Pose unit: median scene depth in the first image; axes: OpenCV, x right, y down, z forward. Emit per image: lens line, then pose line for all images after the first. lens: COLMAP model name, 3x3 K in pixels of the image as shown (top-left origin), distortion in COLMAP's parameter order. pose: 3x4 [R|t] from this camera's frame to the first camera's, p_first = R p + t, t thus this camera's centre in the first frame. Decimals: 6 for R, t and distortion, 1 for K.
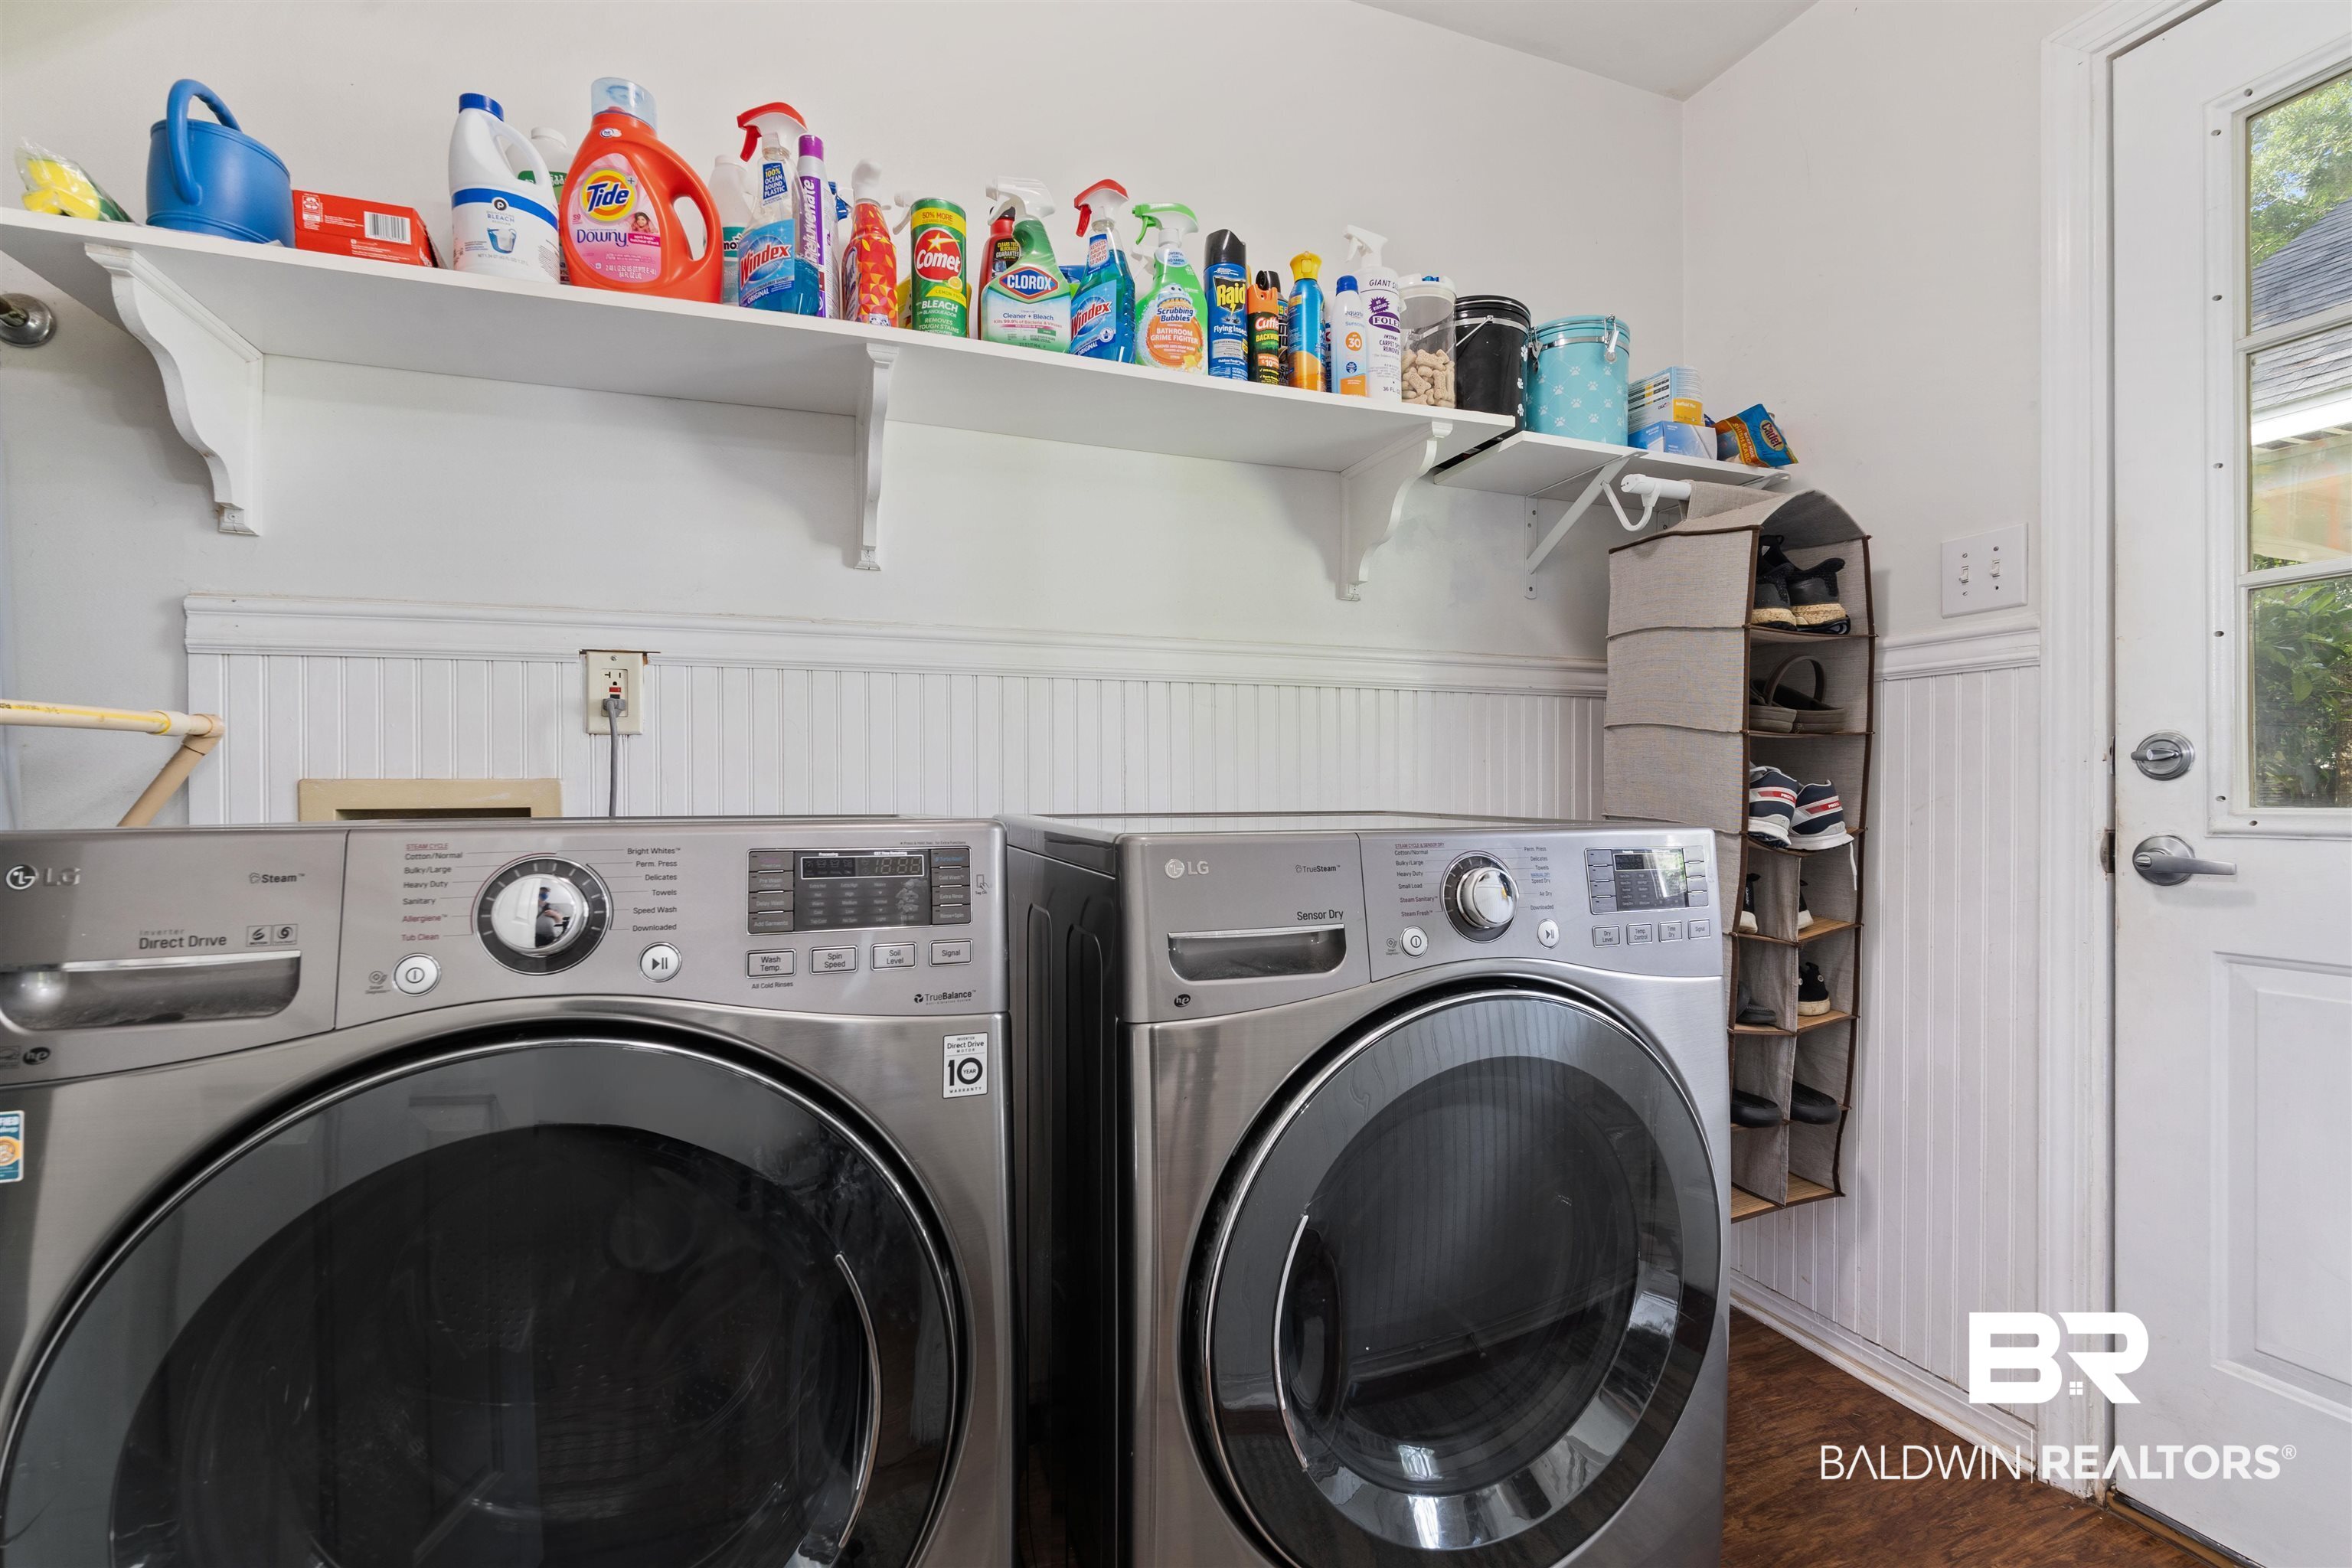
lens RADIAL K [[1021.5, 0, 1179.9], [0, 1021.5, 786.0], [0, 0, 1]] dist [-0.004447, 0.000615]
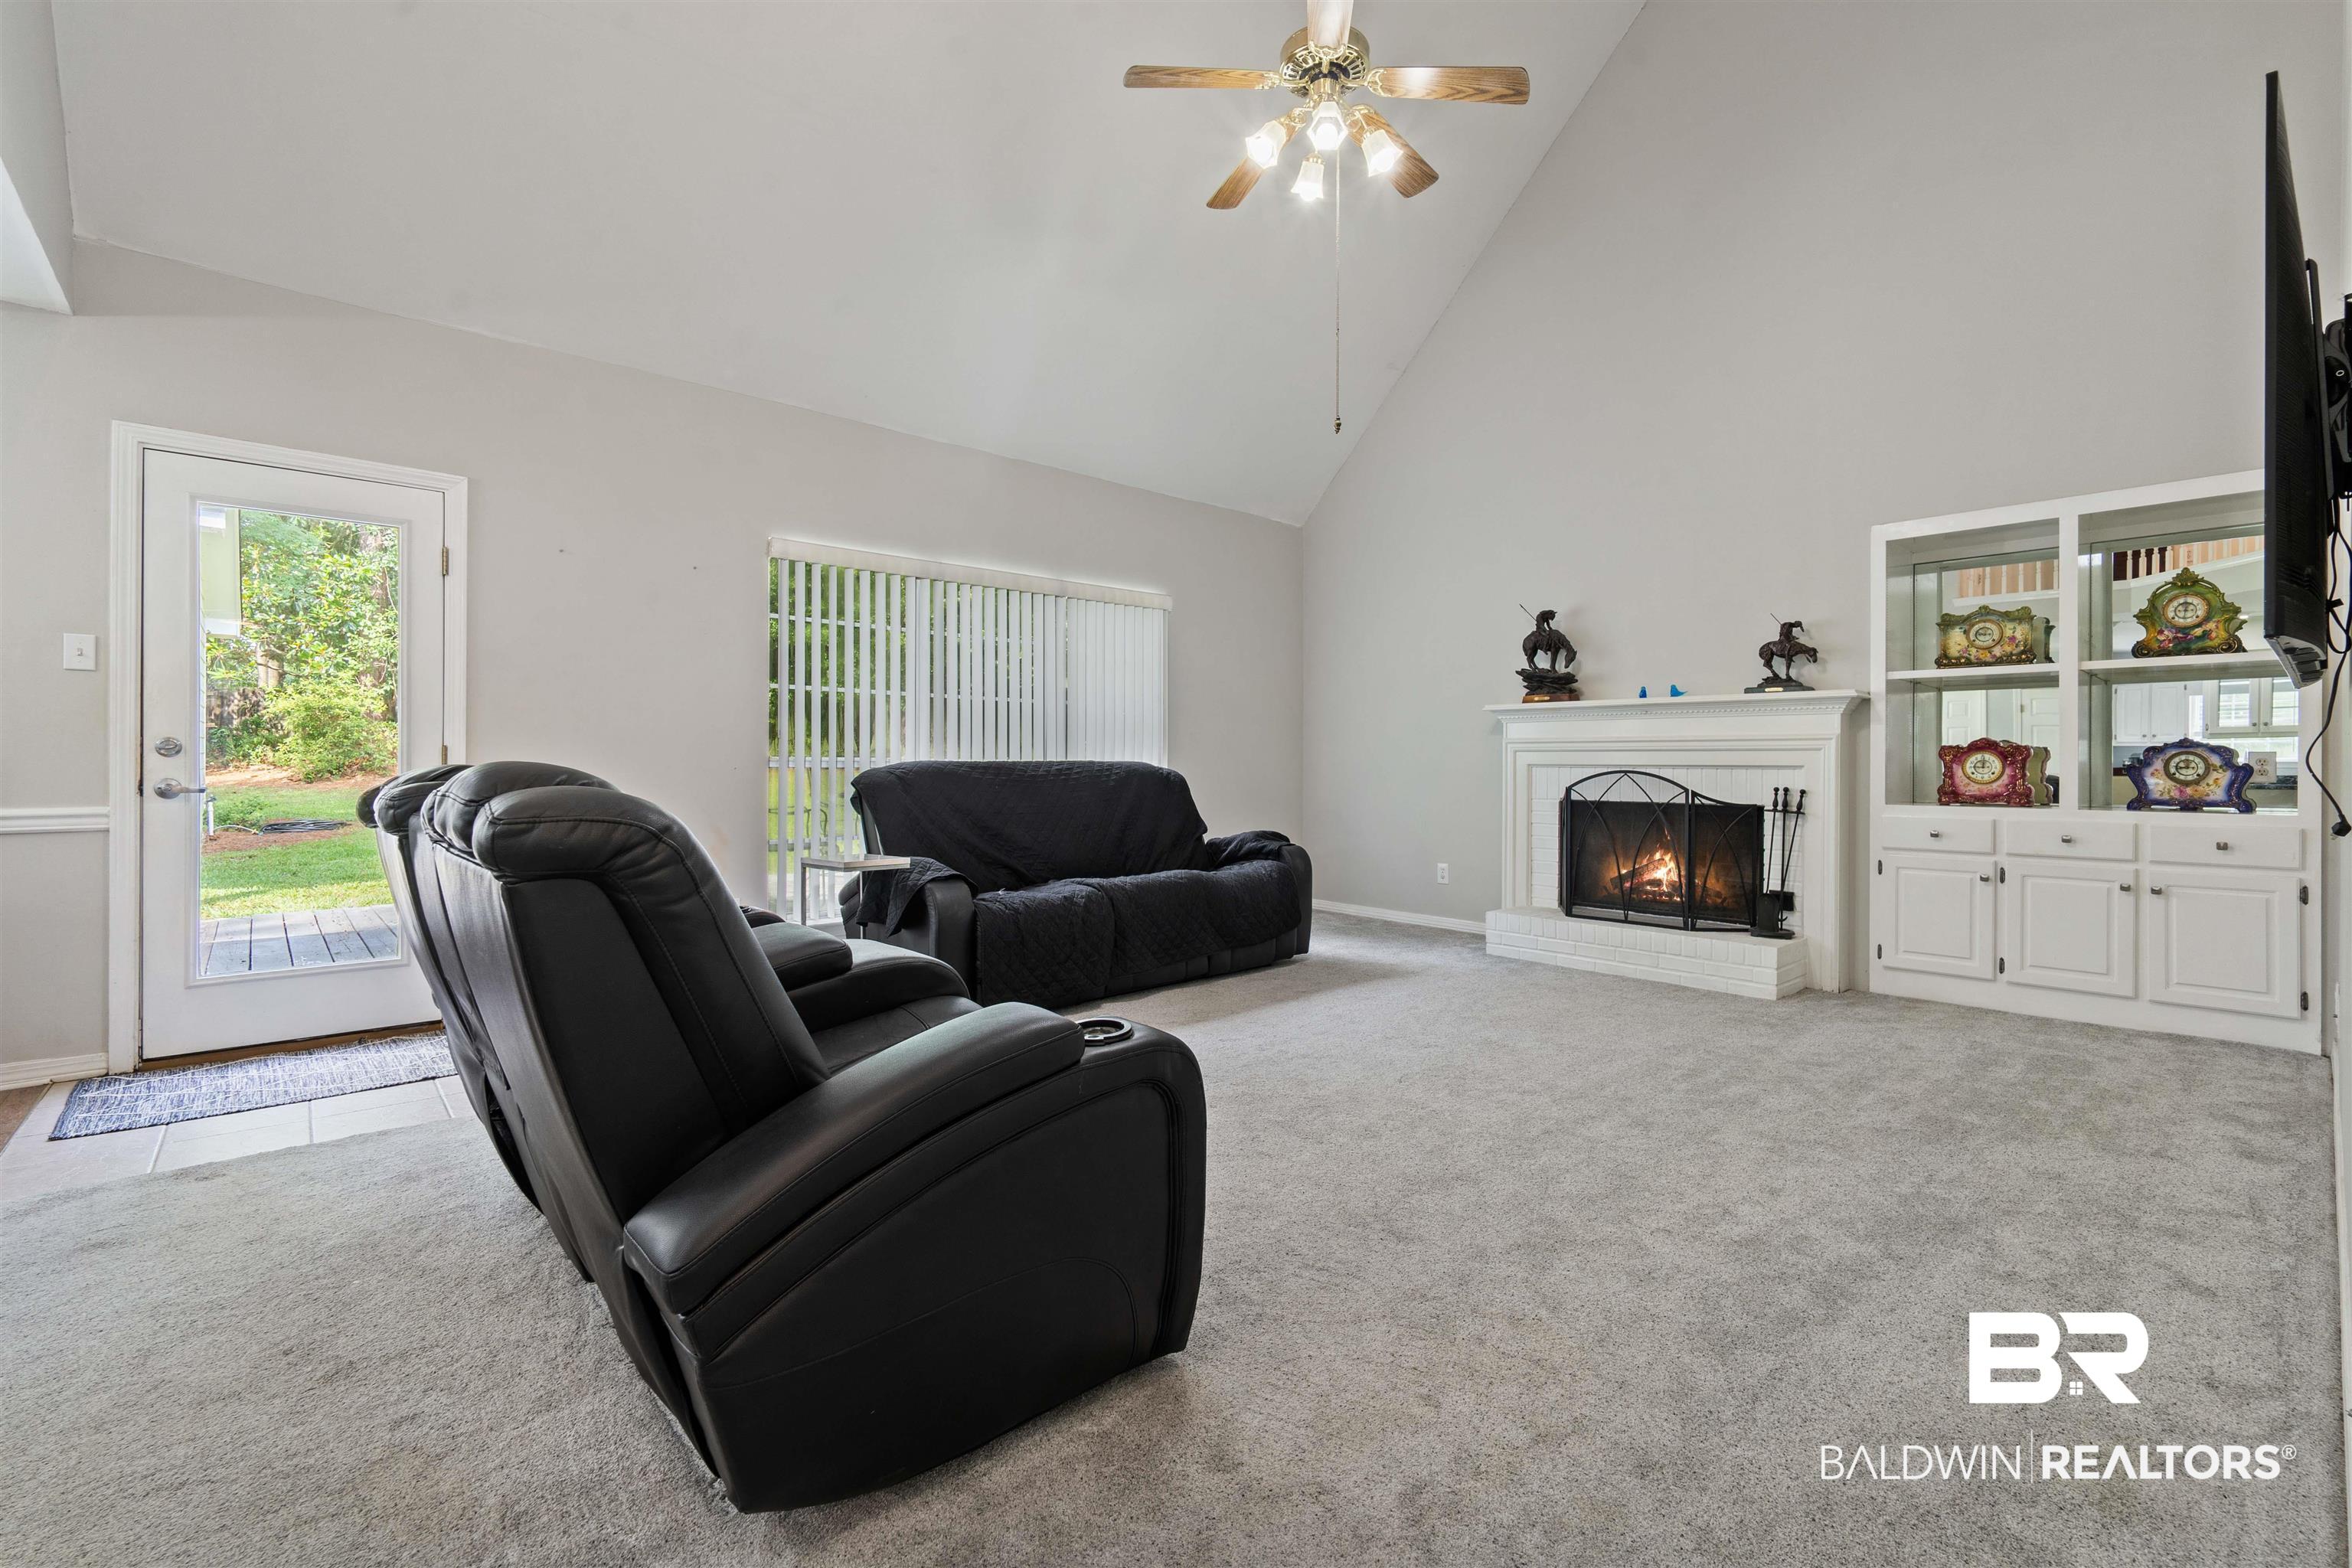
lens RADIAL K [[1021.5, 0, 1198.0], [0, 1021.5, 765.5], [0, 0, 1]] dist [-0.004447, 0.000615]
pose [[-0.400010, -0.000327, 0.916511, -2.322869], [-0.003635, 0.999993, -0.001229, 0.009139], [-0.916503, -0.003823, -0.400008, -0.320858]]
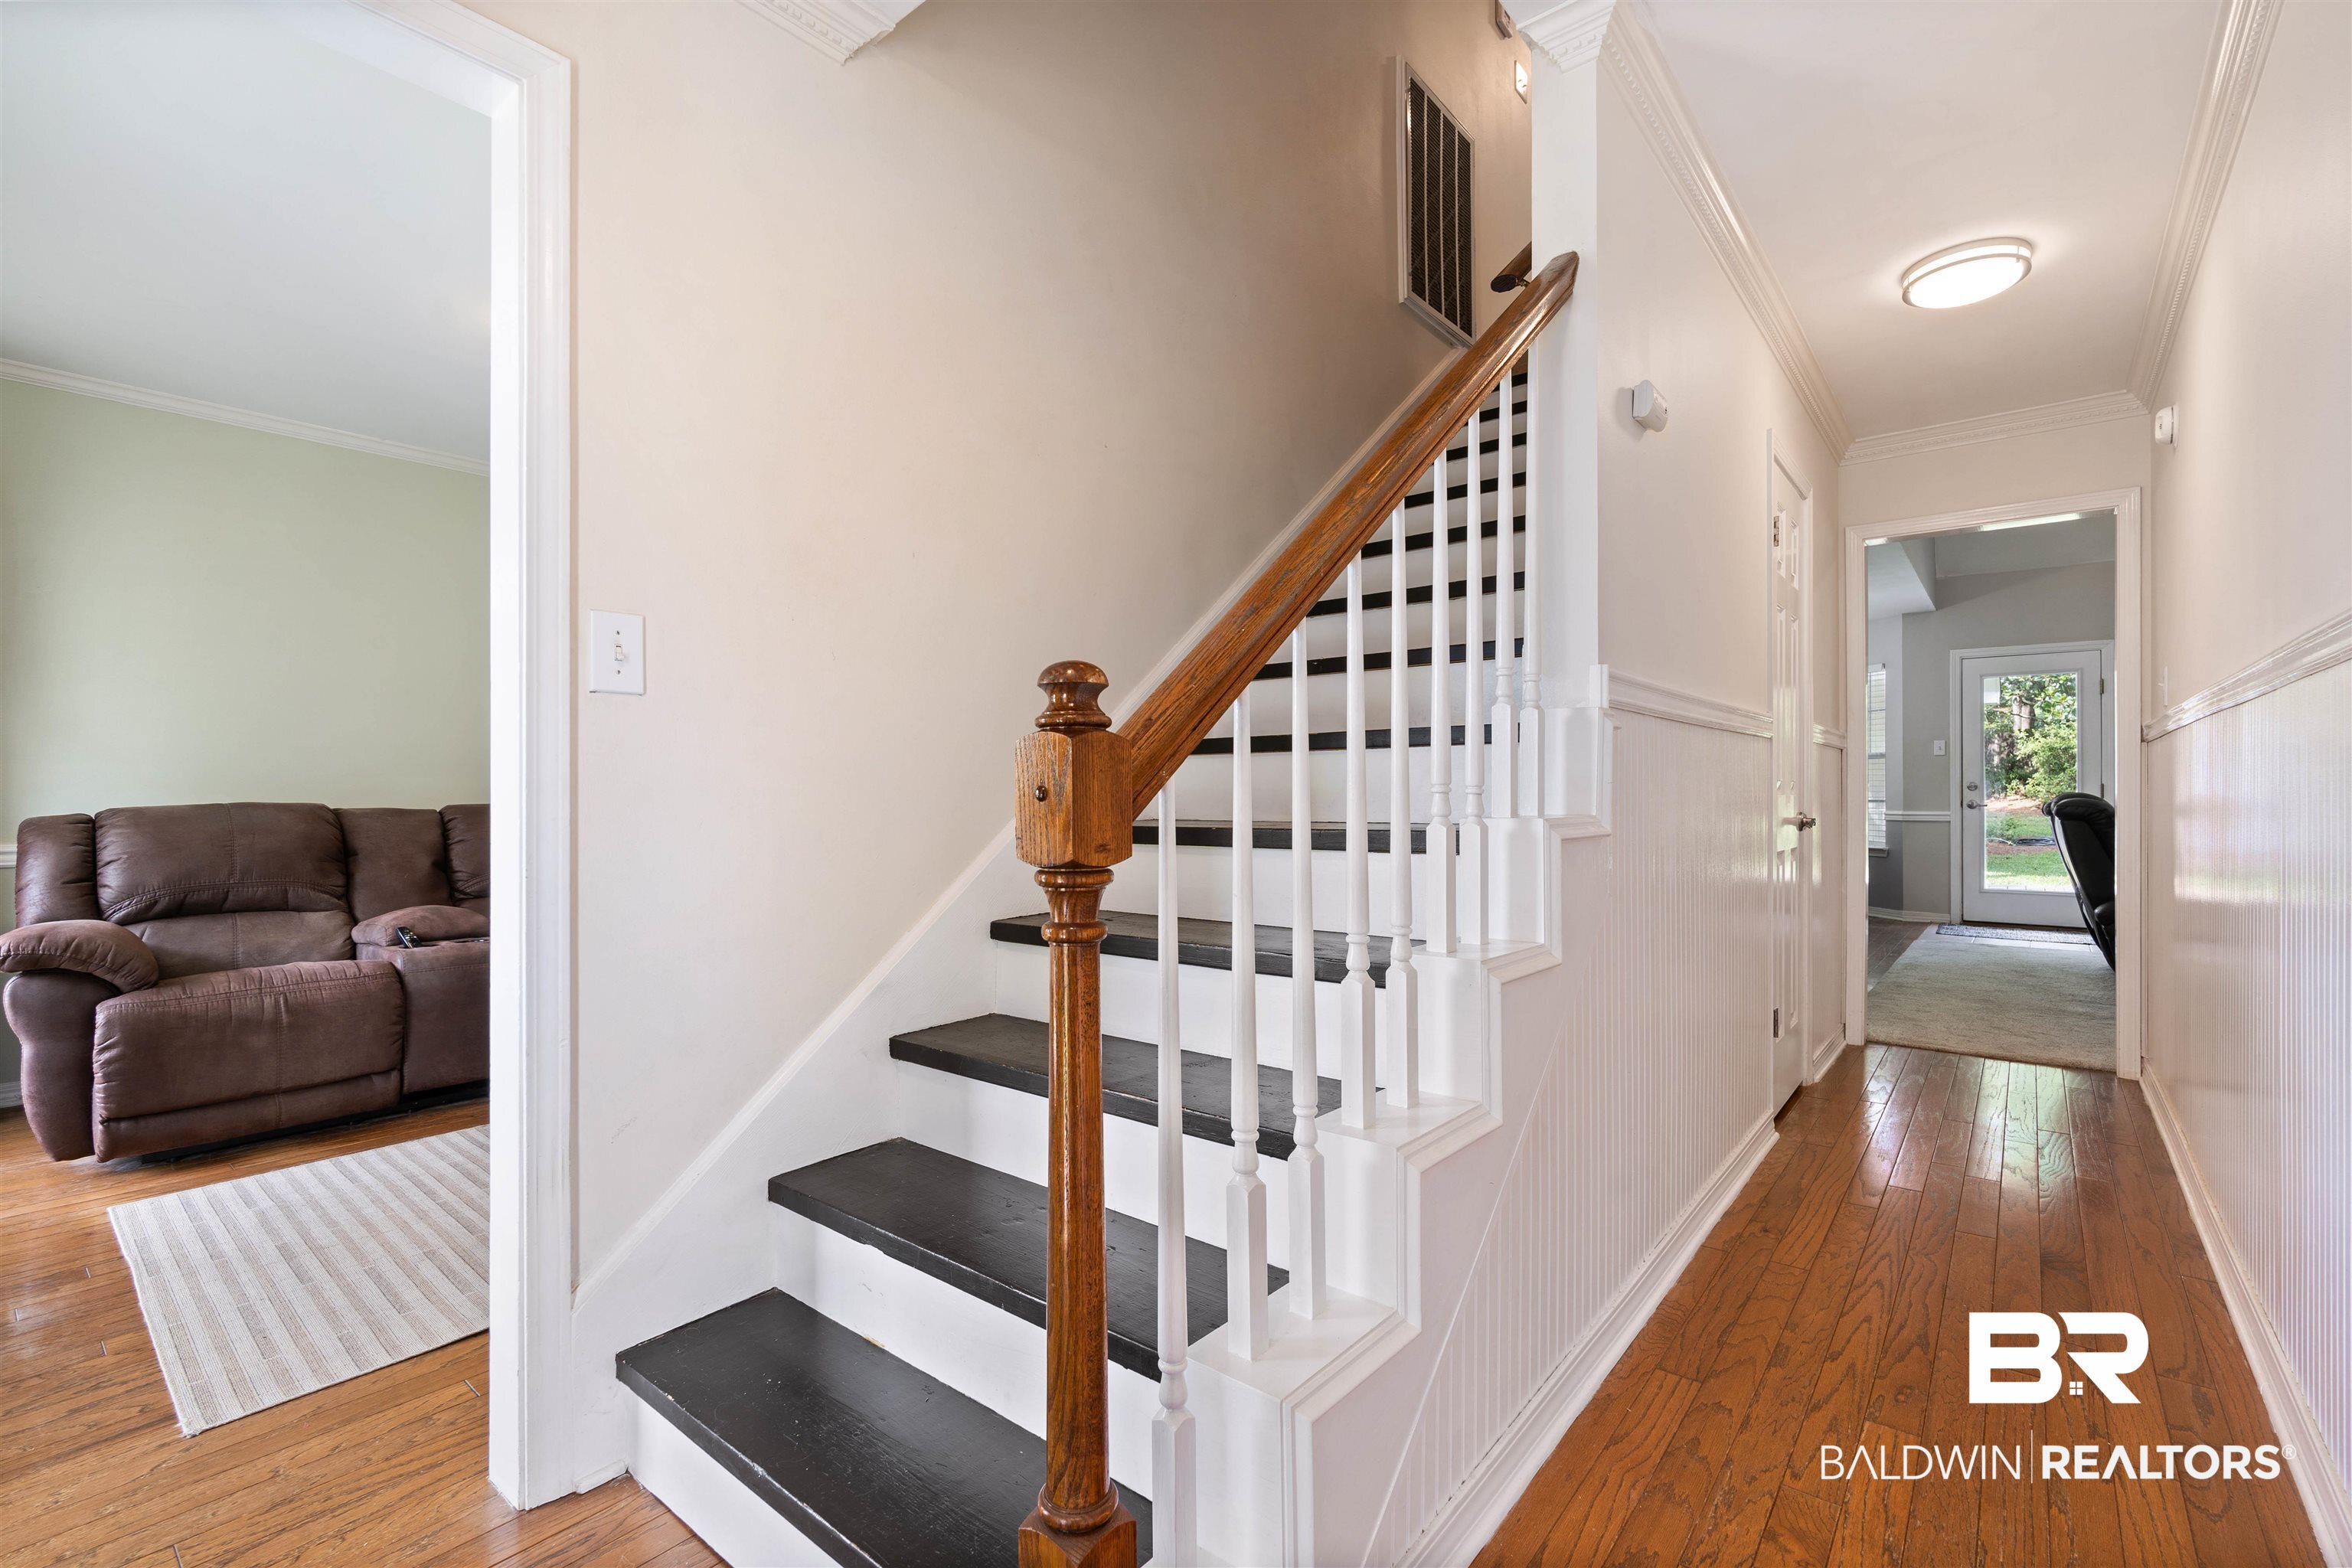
lens RADIAL K [[1021.5, 0, 1193.4], [0, 1021.5, 791.3], [0, 0, 1]] dist [-0.004447, 0.000615]
pose [[0.848248, 0.002152, 0.529594, -5.793552], [-0.001399, 0.999997, -0.001822, 0.013846], [-0.529597, 0.000805, 0.848249, -1.553730]]
